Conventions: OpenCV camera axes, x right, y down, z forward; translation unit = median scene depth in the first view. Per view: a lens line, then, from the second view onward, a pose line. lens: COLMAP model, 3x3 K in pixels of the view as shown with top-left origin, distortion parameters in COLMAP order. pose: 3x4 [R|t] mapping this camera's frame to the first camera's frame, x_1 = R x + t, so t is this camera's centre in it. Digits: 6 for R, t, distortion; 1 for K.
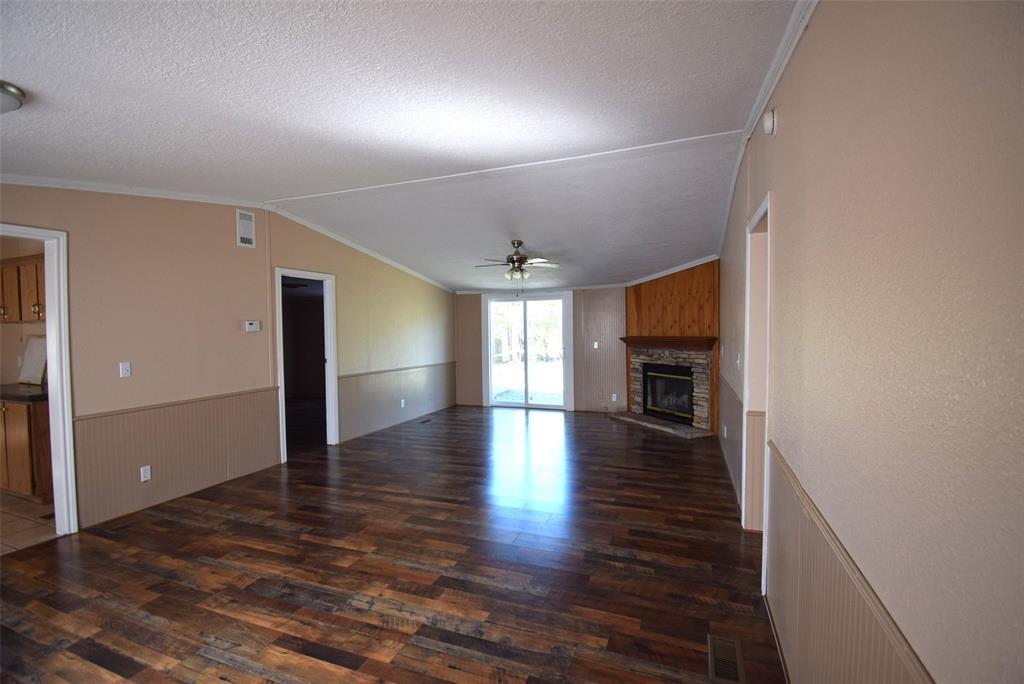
lens RADIAL K [[453.2, 0, 516.7], [0, 453.2, 343.2], [0, 0, 1]] dist [0.019835, -0.027219]
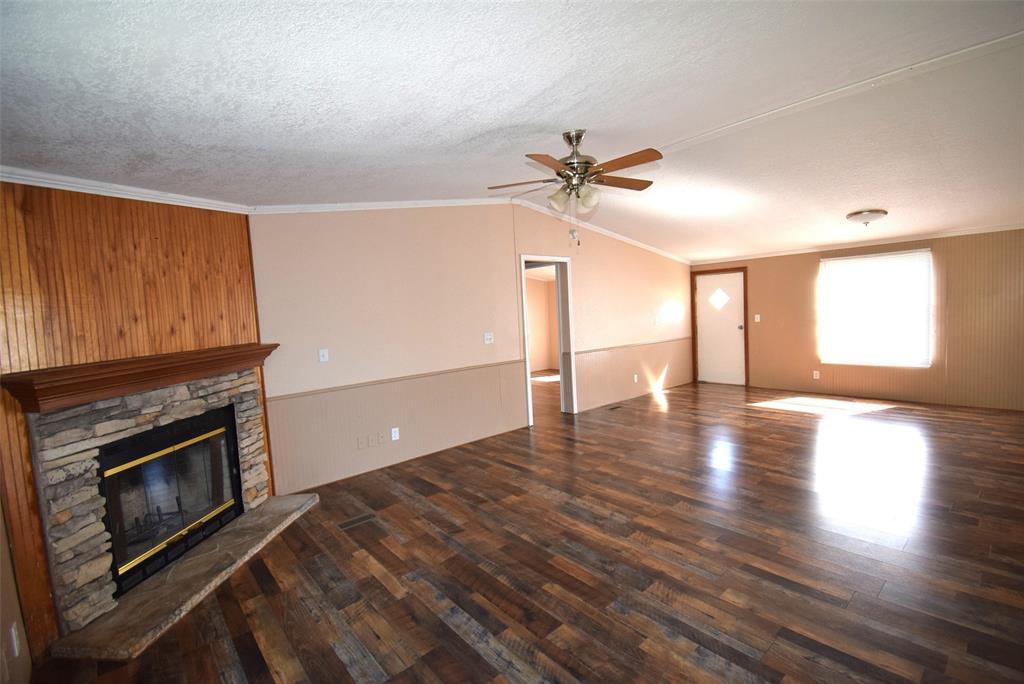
lens RADIAL K [[453.2, 0, 516.7], [0, 453.2, 343.2], [0, 0, 1]] dist [0.019835, -0.027219]
pose [[-0.880656, 0.023863, 0.473155, -0.282299], [0.076544, 0.992776, 0.092398, -0.076009], [-0.467532, 0.117587, -0.876121, 2.449073]]
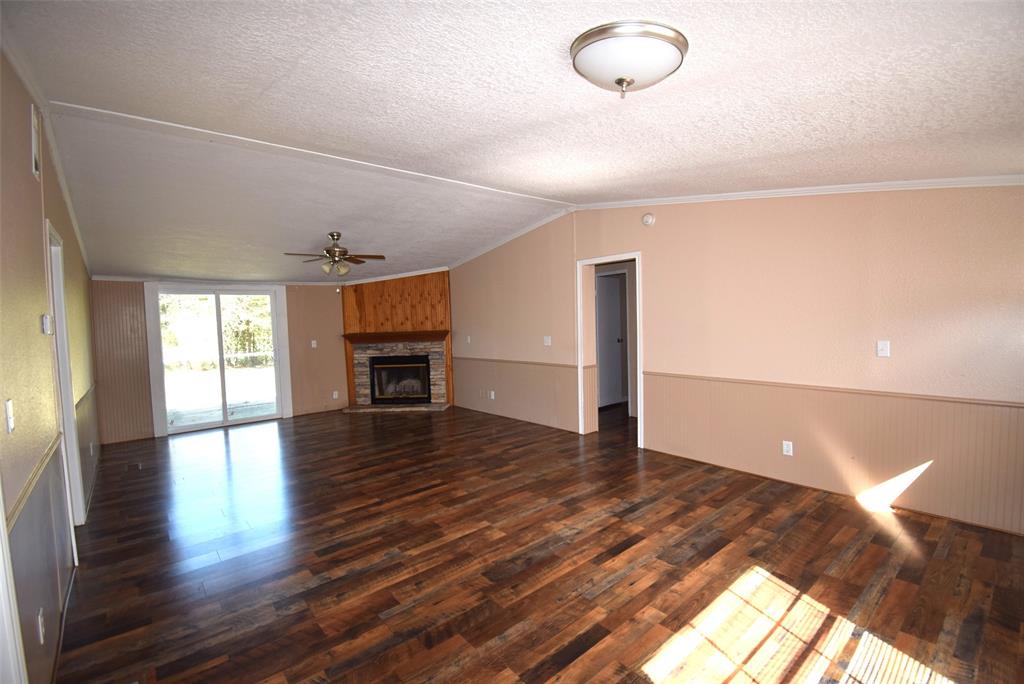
lens RADIAL K [[453.2, 0, 516.7], [0, 453.2, 343.2], [0, 0, 1]] dist [0.019835, -0.027219]
pose [[0.484360, -0.049276, 0.873480, -1.082491], [0.053924, 0.998196, 0.026410, 0.000529], [-0.873205, 0.034310, 0.486144, 0.353869]]
